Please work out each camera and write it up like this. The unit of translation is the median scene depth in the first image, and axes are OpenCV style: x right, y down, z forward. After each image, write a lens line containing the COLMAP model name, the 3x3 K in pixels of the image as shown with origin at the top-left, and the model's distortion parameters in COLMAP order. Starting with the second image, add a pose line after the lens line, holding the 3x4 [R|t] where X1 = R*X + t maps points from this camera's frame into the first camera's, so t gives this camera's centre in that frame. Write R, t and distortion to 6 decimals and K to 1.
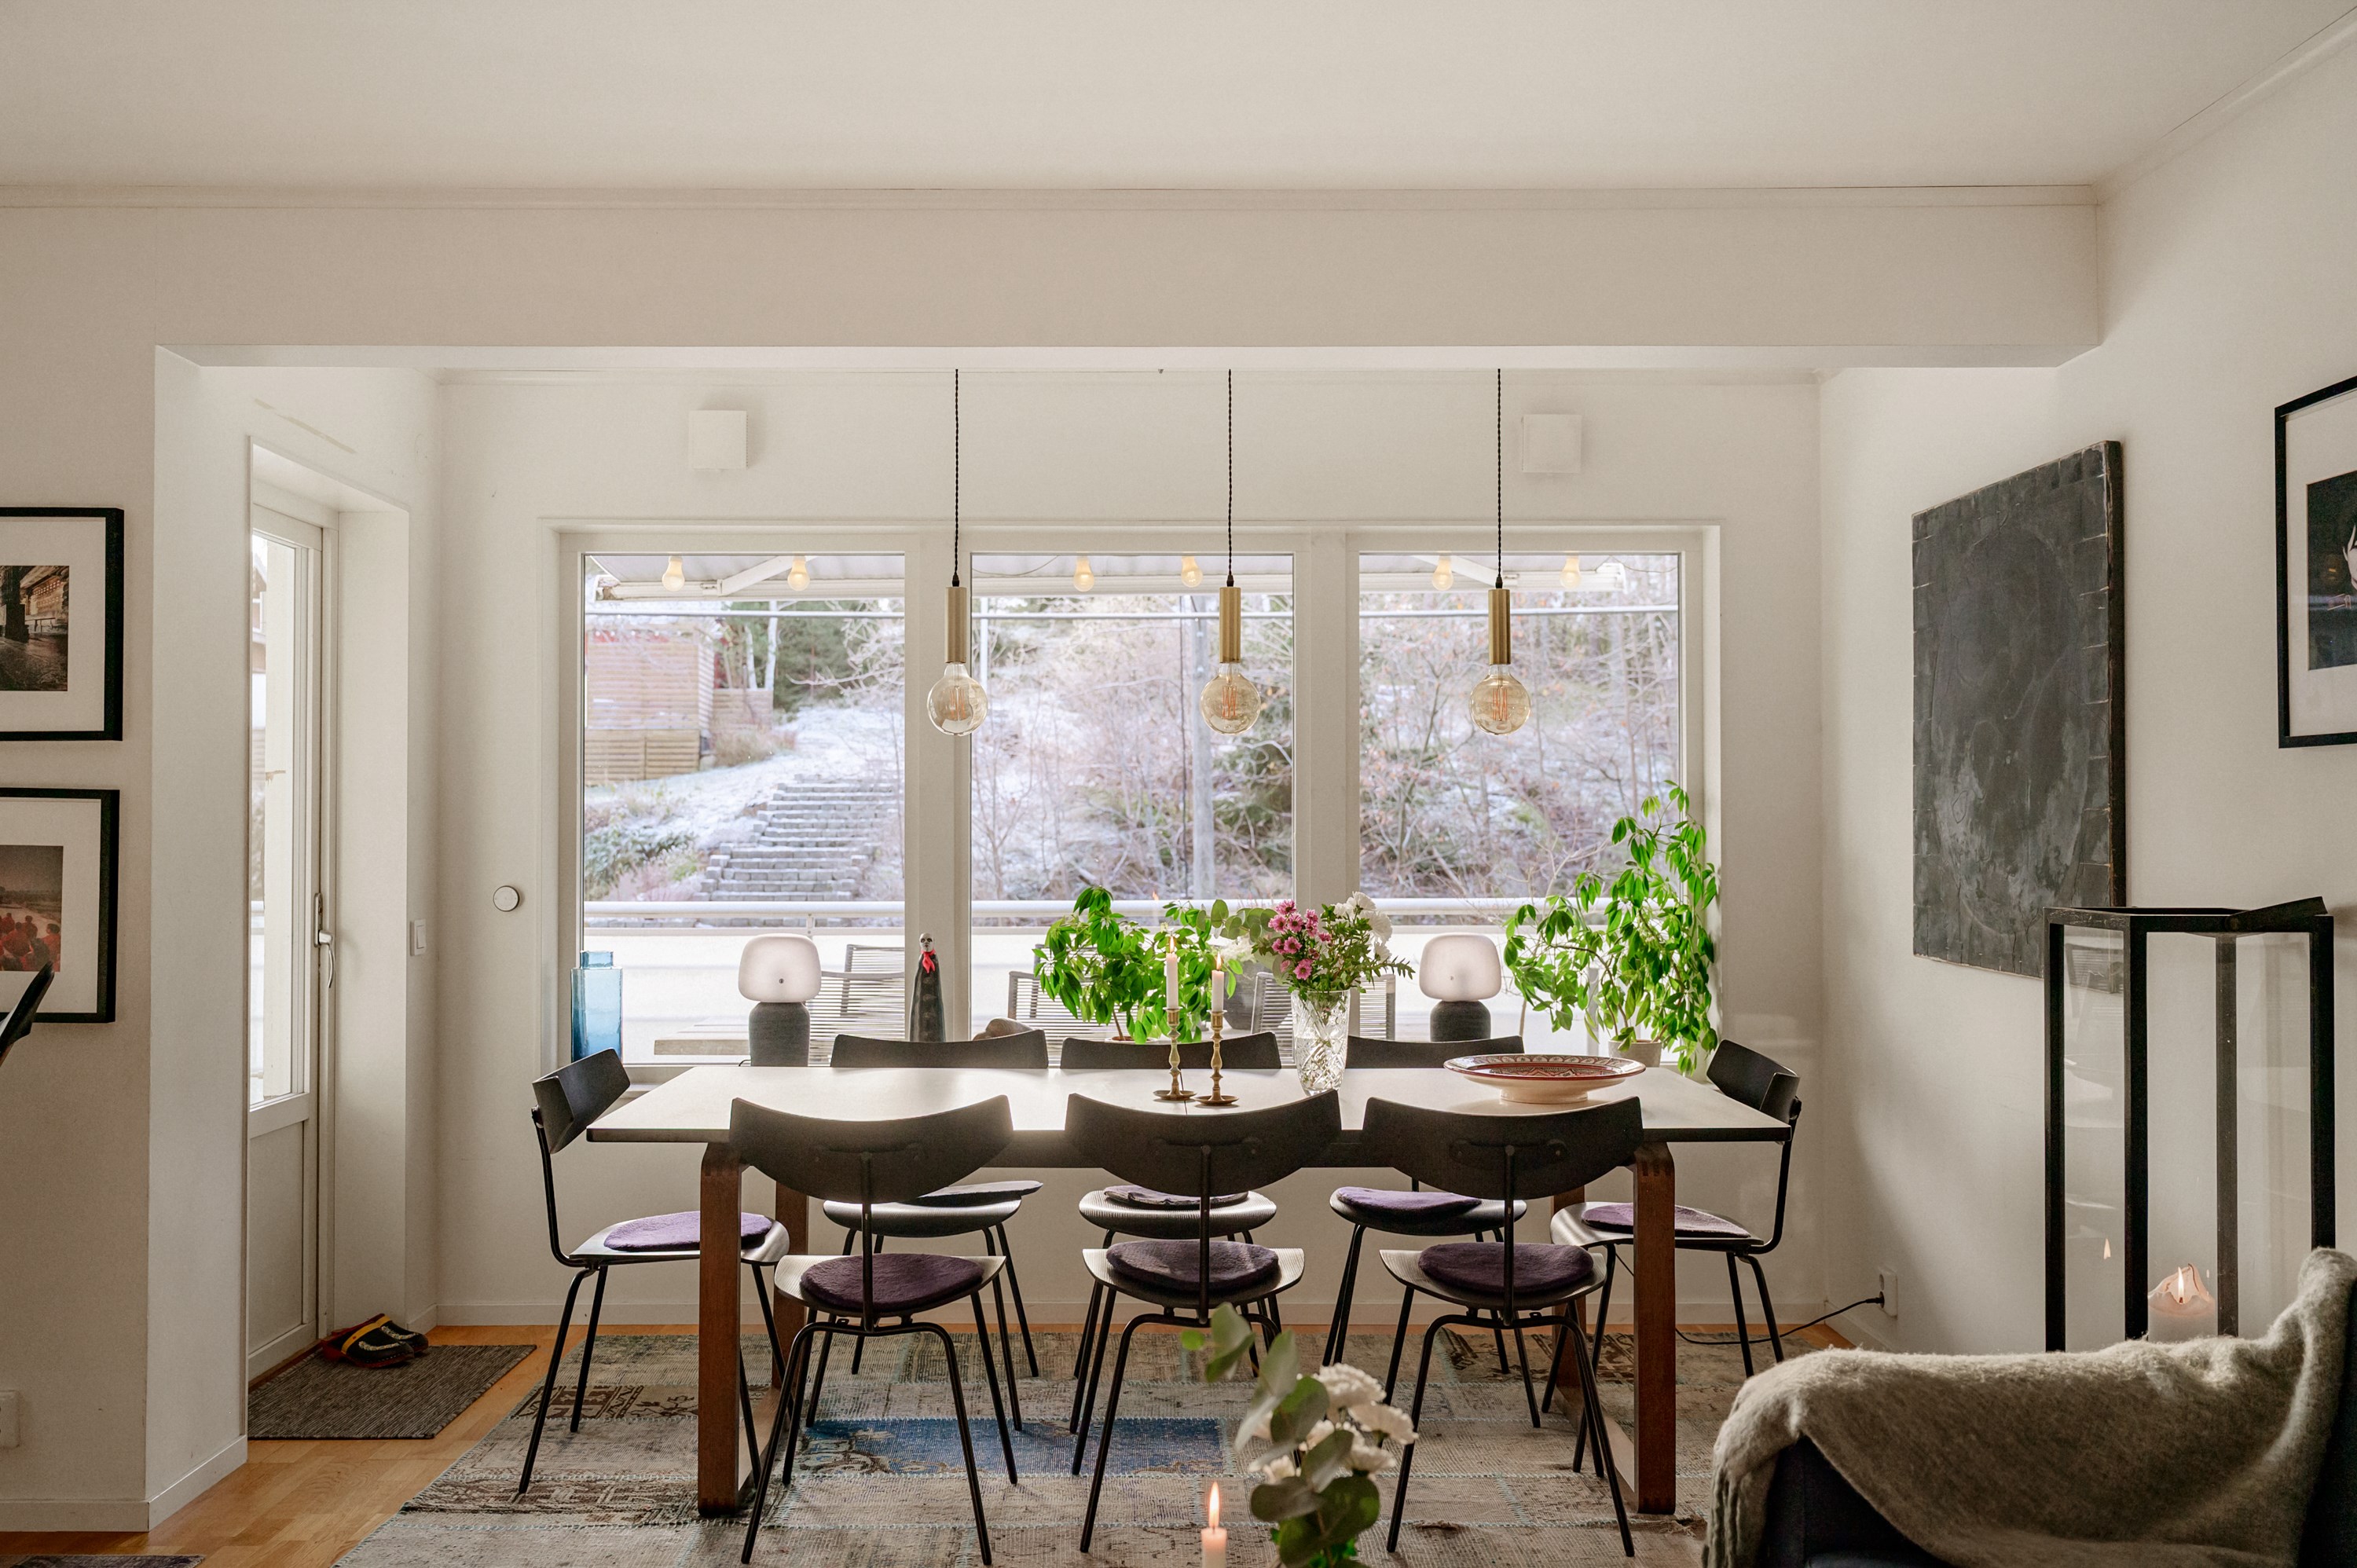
lens RADIAL K [[2208.7, 0, 1151.5], [0, 2208.7, 803.7], [0, 0, 1]] dist [0.014231, 0.000000]
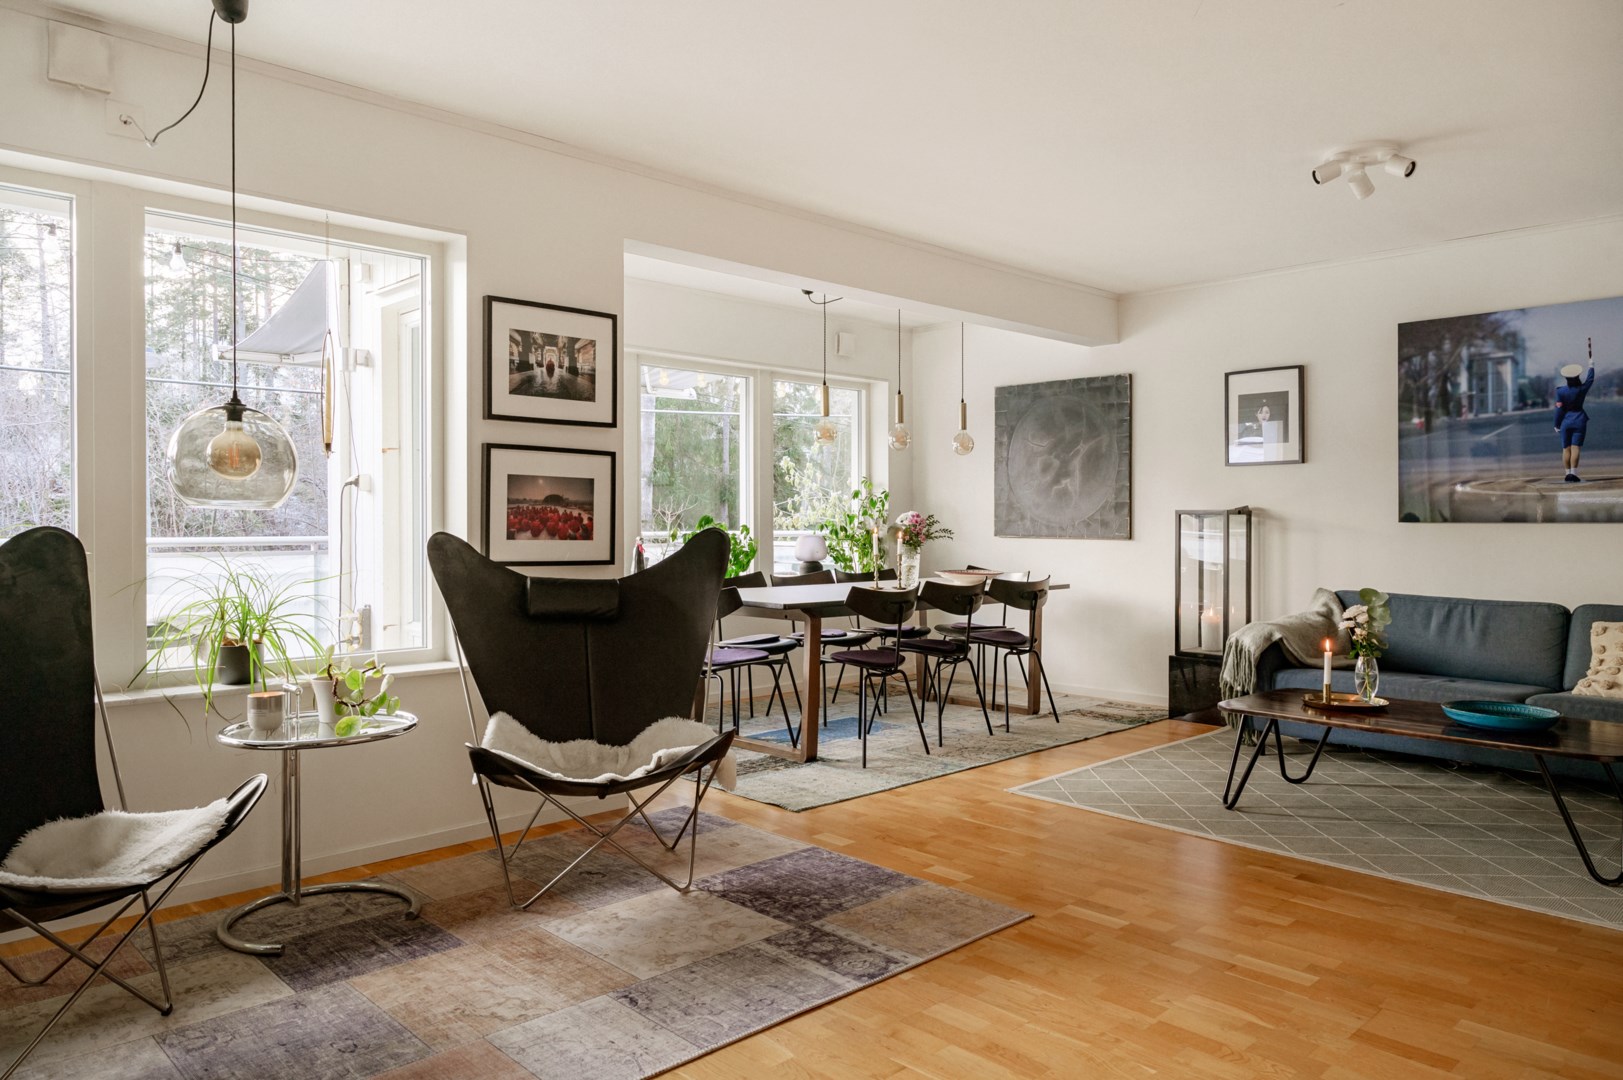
lens RADIAL K [[1101.2, 0, 806.4], [0, 1101.2, 520.4], [0, 0, 1]] dist [-0.004447, 0.005049]
pose [[0.725211, 0.002124, 0.688523, -0.957103], [-0.009459, 0.999932, 0.006878, 0.044705], [-0.688461, -0.011501, 0.725182, 0.123013]]
